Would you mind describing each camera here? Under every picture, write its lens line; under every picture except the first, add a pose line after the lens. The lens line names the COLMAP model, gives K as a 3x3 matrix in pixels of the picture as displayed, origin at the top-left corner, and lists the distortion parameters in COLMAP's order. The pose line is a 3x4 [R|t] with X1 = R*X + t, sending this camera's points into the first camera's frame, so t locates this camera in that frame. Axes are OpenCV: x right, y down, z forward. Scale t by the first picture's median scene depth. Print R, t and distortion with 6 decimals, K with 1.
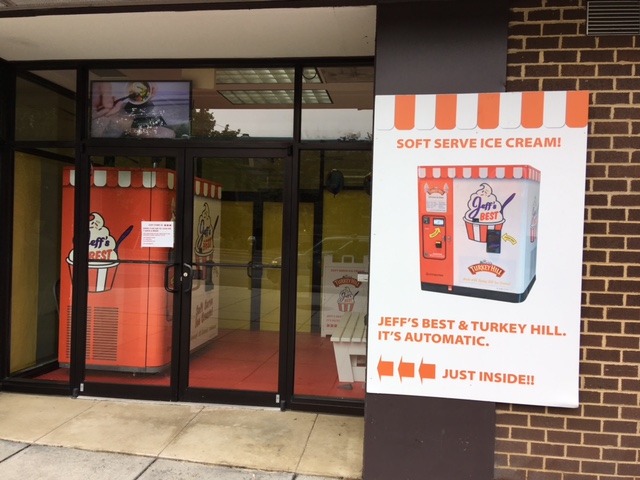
lens RADIAL K [[543.4, 0, 318.5], [0, 543.4, 239.8], [0, 0, 1]] dist [0.019843, 0.002411]
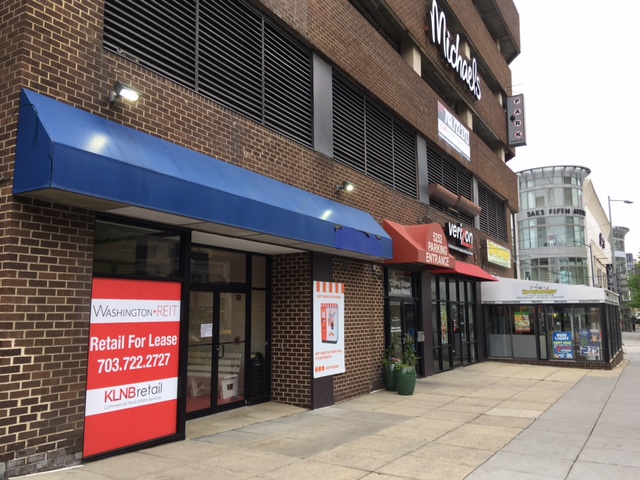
lens RADIAL K [[543.4, 0, 319.3], [0, 543.4, 239.9], [0, 0, 1]] dist [0.019843, 0.002411]
pose [[0.384009, 0.095541, 0.918373, -2.842950], [0.027128, 0.993035, -0.114652, -0.142494], [-0.922931, 0.068941, 0.378743, -0.240375]]
